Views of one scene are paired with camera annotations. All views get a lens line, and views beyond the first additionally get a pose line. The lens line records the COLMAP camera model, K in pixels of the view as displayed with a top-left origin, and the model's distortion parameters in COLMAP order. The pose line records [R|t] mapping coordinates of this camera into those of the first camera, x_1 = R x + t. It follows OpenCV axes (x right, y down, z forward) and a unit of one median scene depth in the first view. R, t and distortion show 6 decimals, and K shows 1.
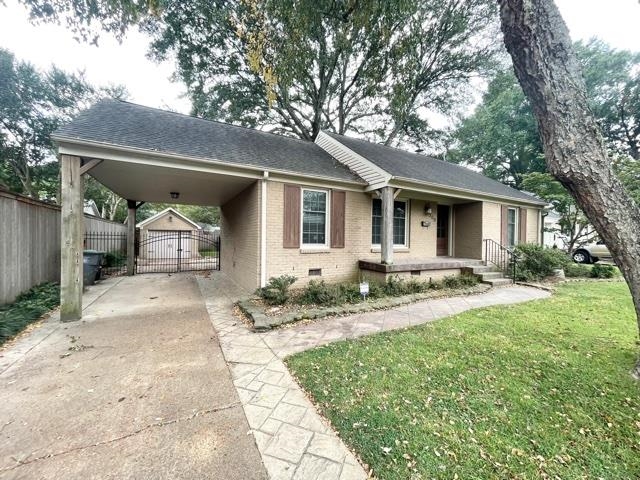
lens RADIAL K [[257.2, 0, 319.7], [0, 257.2, 239.6], [0, 0, 1]] dist [-0.000111, -0.000118]
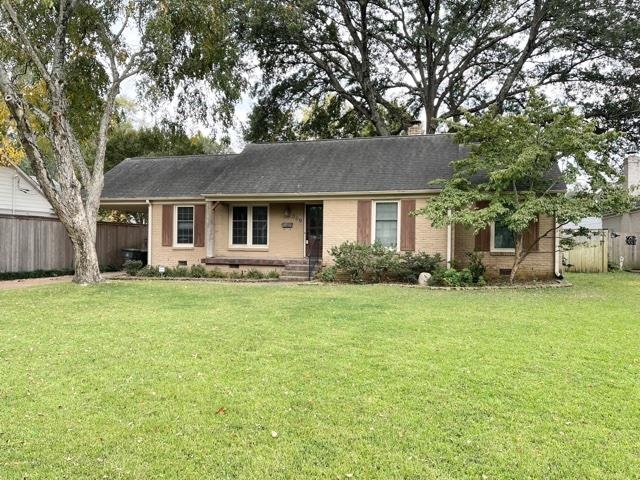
lens RADIAL K [[483.6, 0, 320.3], [0, 483.6, 241.3], [0, 0, 1]] dist [0.002051, 0.000078]
pose [[0.728681, -0.010748, -0.684769, 2.326355], [-0.003848, 0.999797, -0.019787, 0.053296], [0.684843, 0.017054, 0.728491, -0.436550]]
